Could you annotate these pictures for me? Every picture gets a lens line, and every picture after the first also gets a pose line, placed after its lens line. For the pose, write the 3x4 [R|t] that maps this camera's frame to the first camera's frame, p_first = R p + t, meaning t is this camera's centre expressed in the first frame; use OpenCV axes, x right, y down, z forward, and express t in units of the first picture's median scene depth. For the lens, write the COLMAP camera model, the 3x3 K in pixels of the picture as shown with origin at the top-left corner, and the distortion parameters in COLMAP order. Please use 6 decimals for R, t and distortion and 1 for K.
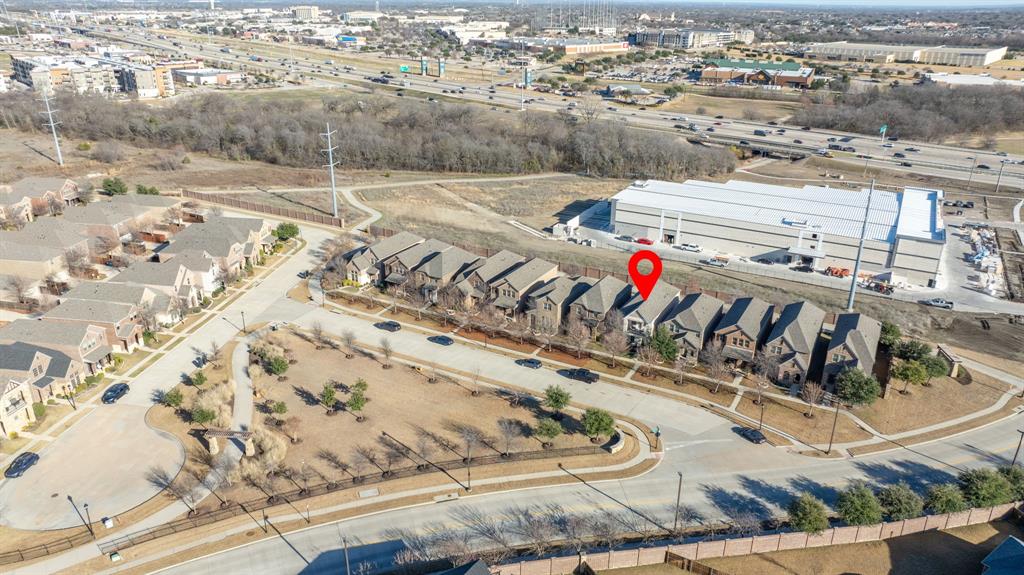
lens RADIAL K [[723.4, 0, 512.0], [0, 723.4, 287.5], [0, 0, 1]] dist [0.001068, -0.000933]
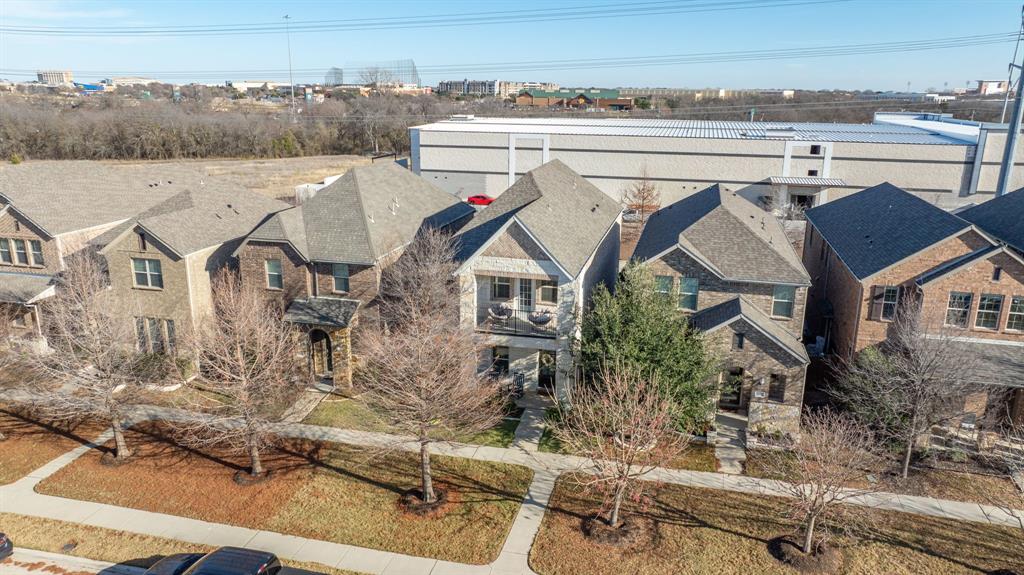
lens RADIAL K [[723.4, 0, 512.0], [0, 723.4, 287.5], [0, 0, 1]] dist [0.001068, -0.000933]
pose [[0.967075, -0.071136, 0.244349, 0.115124], [0.098698, 0.989829, -0.102460, 0.073097], [-0.234575, 0.123204, 0.964259, 0.777997]]
